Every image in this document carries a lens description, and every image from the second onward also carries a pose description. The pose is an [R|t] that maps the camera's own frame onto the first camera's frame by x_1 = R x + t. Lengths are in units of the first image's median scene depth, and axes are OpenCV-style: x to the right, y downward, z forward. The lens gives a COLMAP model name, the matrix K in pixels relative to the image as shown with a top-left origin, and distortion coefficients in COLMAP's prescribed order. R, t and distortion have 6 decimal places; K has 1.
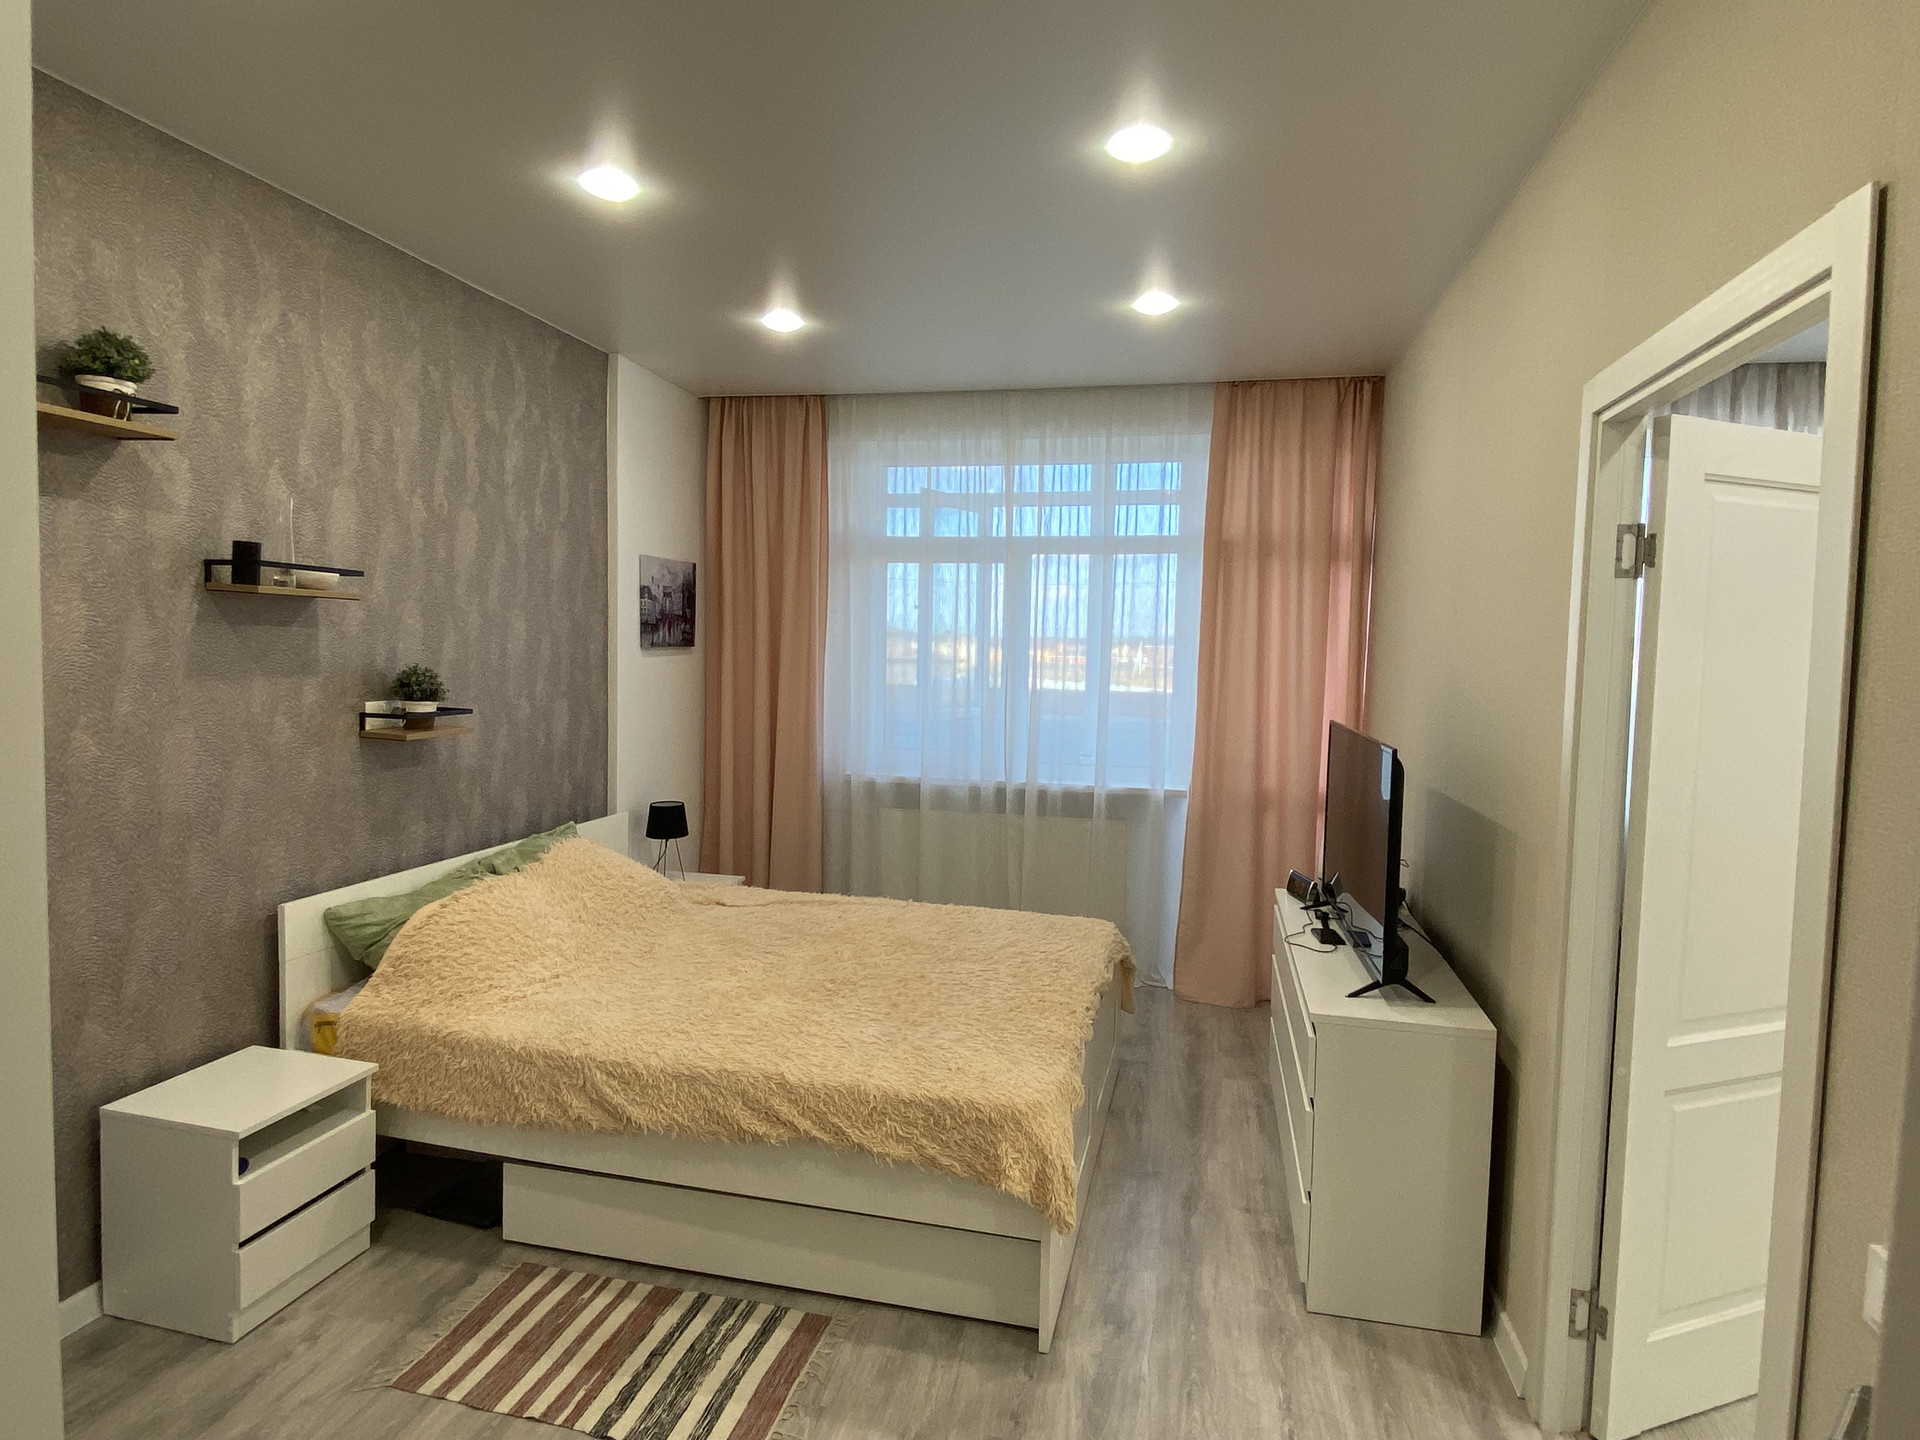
lens RADIAL K [[1079.7, 0, 960.0], [0, 1079.7, 720.0], [0, 0, 1]] dist [0.054801, -0.063542]
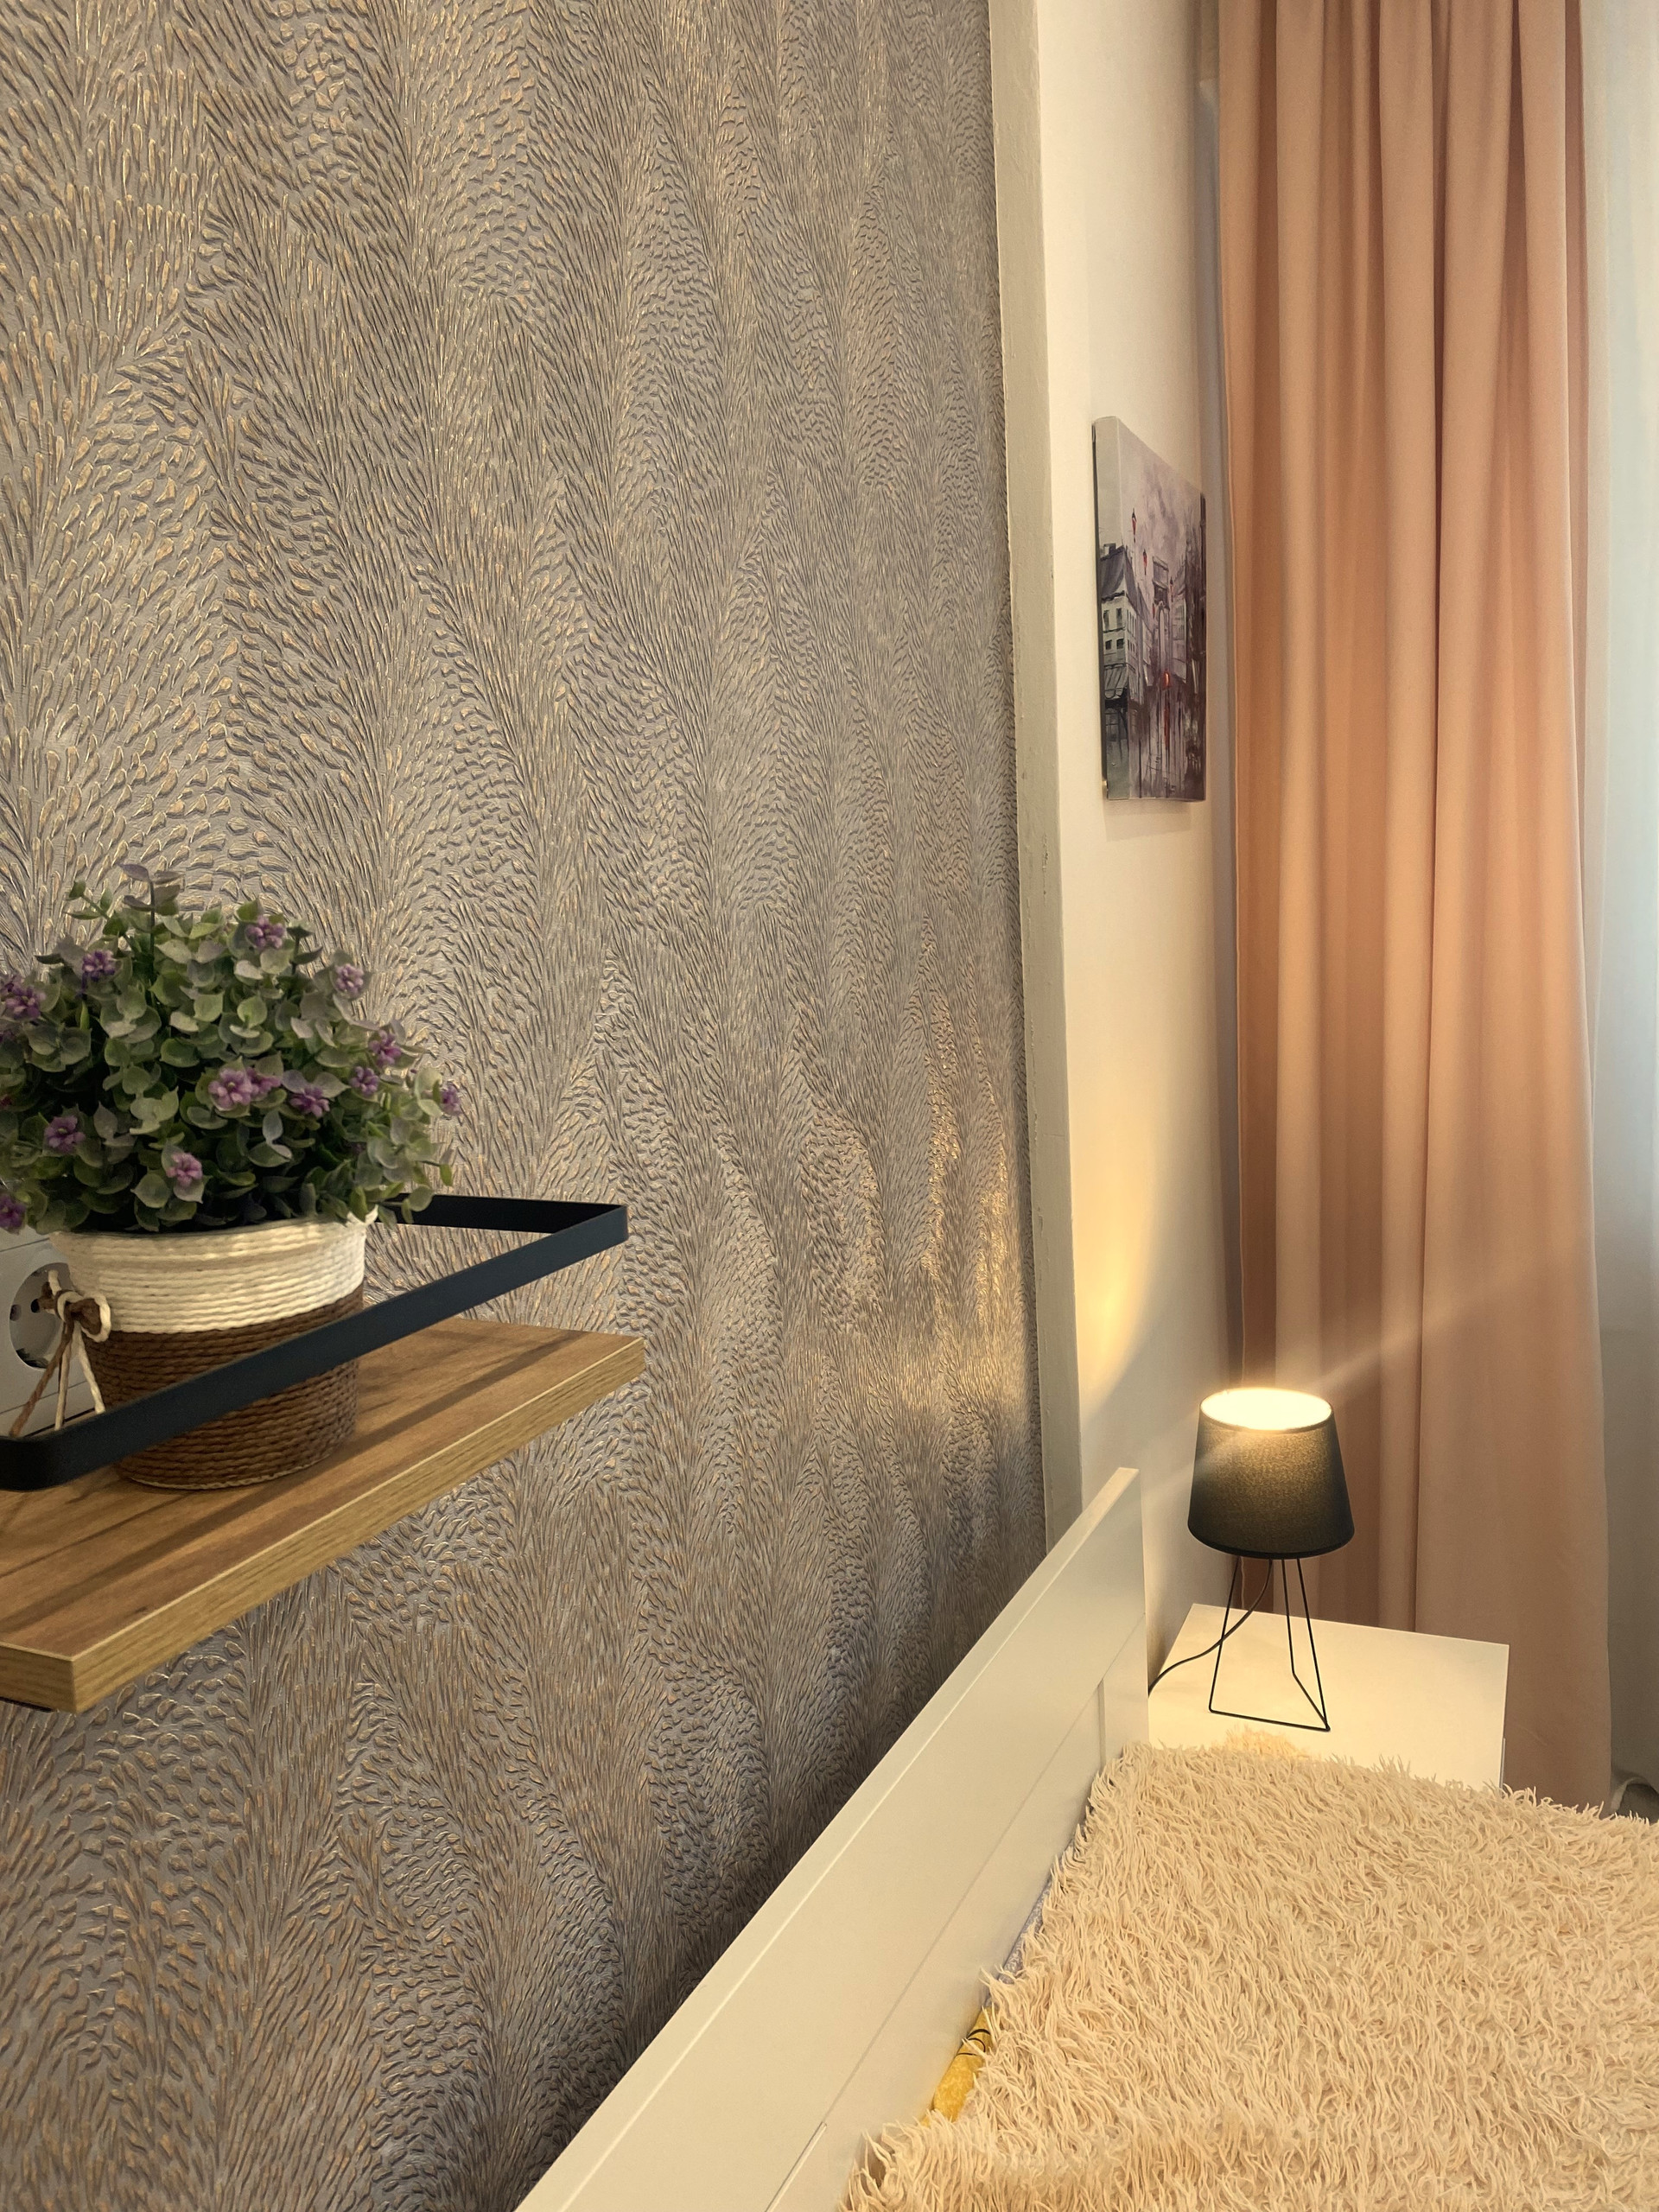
lens RADIAL K [[1701.5, 0, 836.1], [0, 1701.5, 1105.1], [0, 0, 1]] dist [0.015239, 0.011122]
pose [[0.978563, -0.044807, -0.201016, -0.346437], [0.059245, 0.996033, 0.066388, -0.031705], [0.197244, -0.076874, 0.977336, 0.733155]]
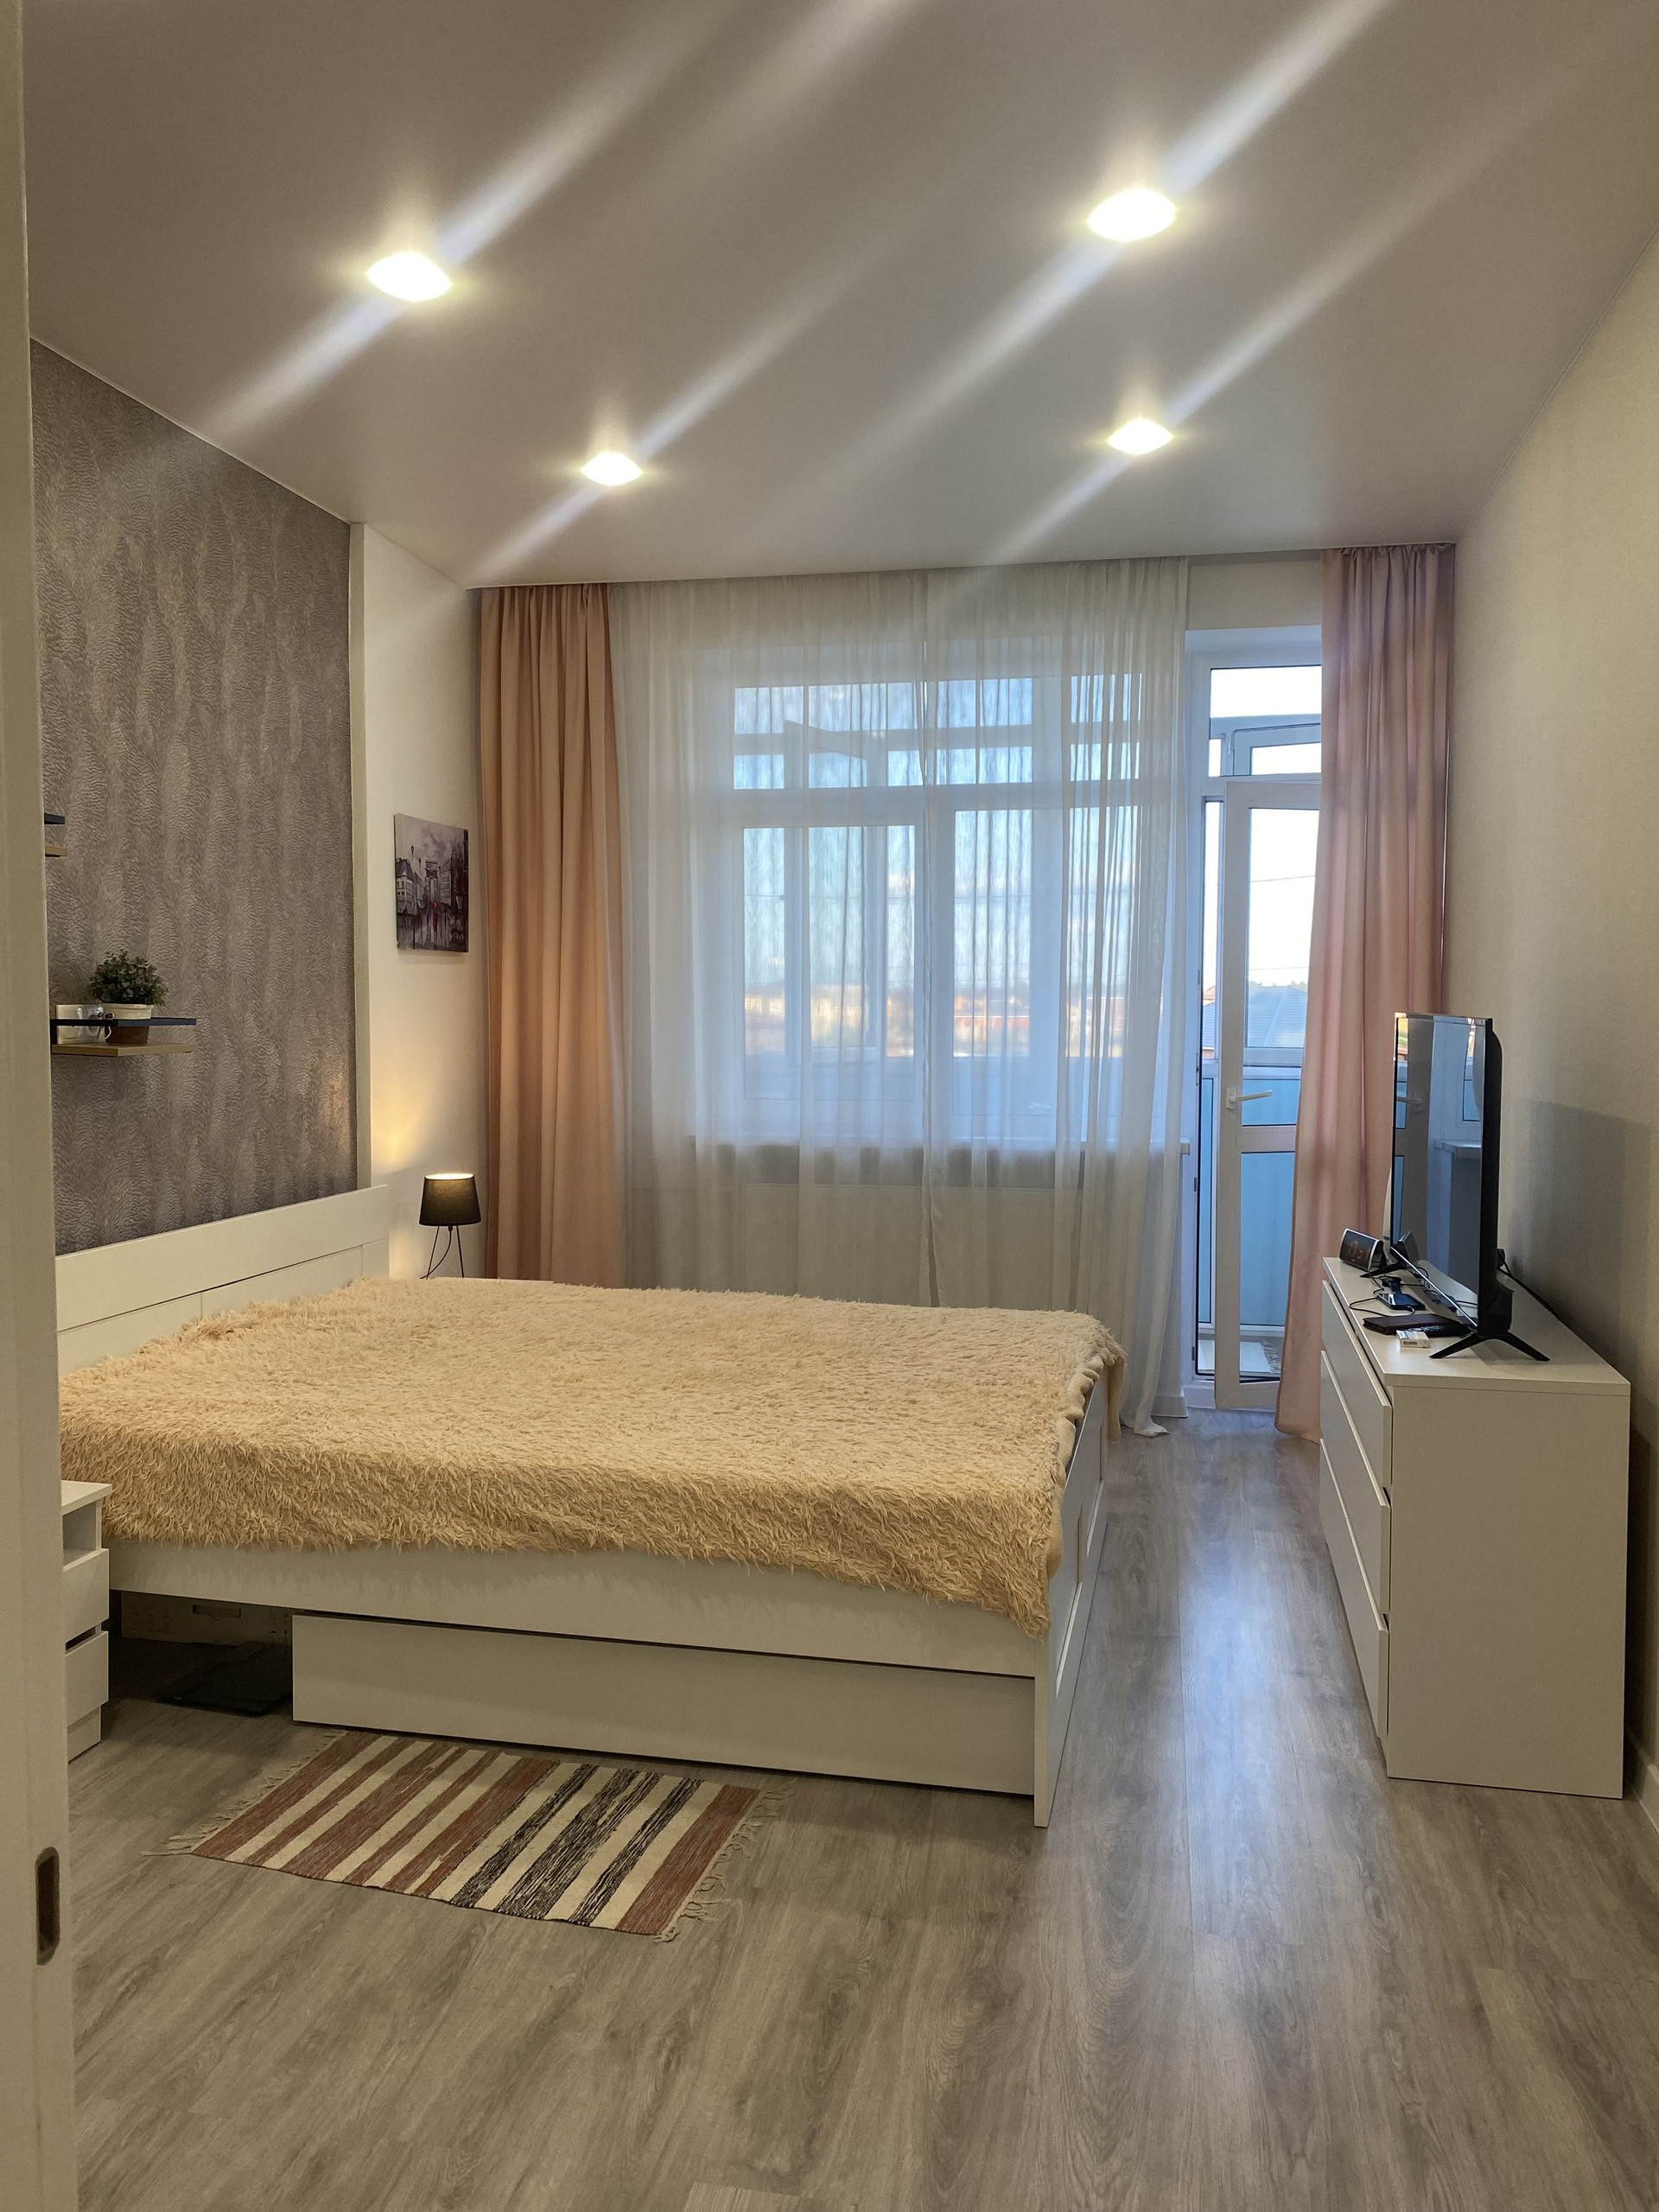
lens RADIAL K [[1701.5, 0, 836.1], [0, 1701.5, 1105.1], [0, 0, 1]] dist [0.015239, 0.011122]
pose [[0.999553, -0.021225, 0.021045, -0.050273], [0.021408, 0.999735, -0.008507, 0.059161], [-0.020859, 0.008954, 0.999742, -0.110140]]
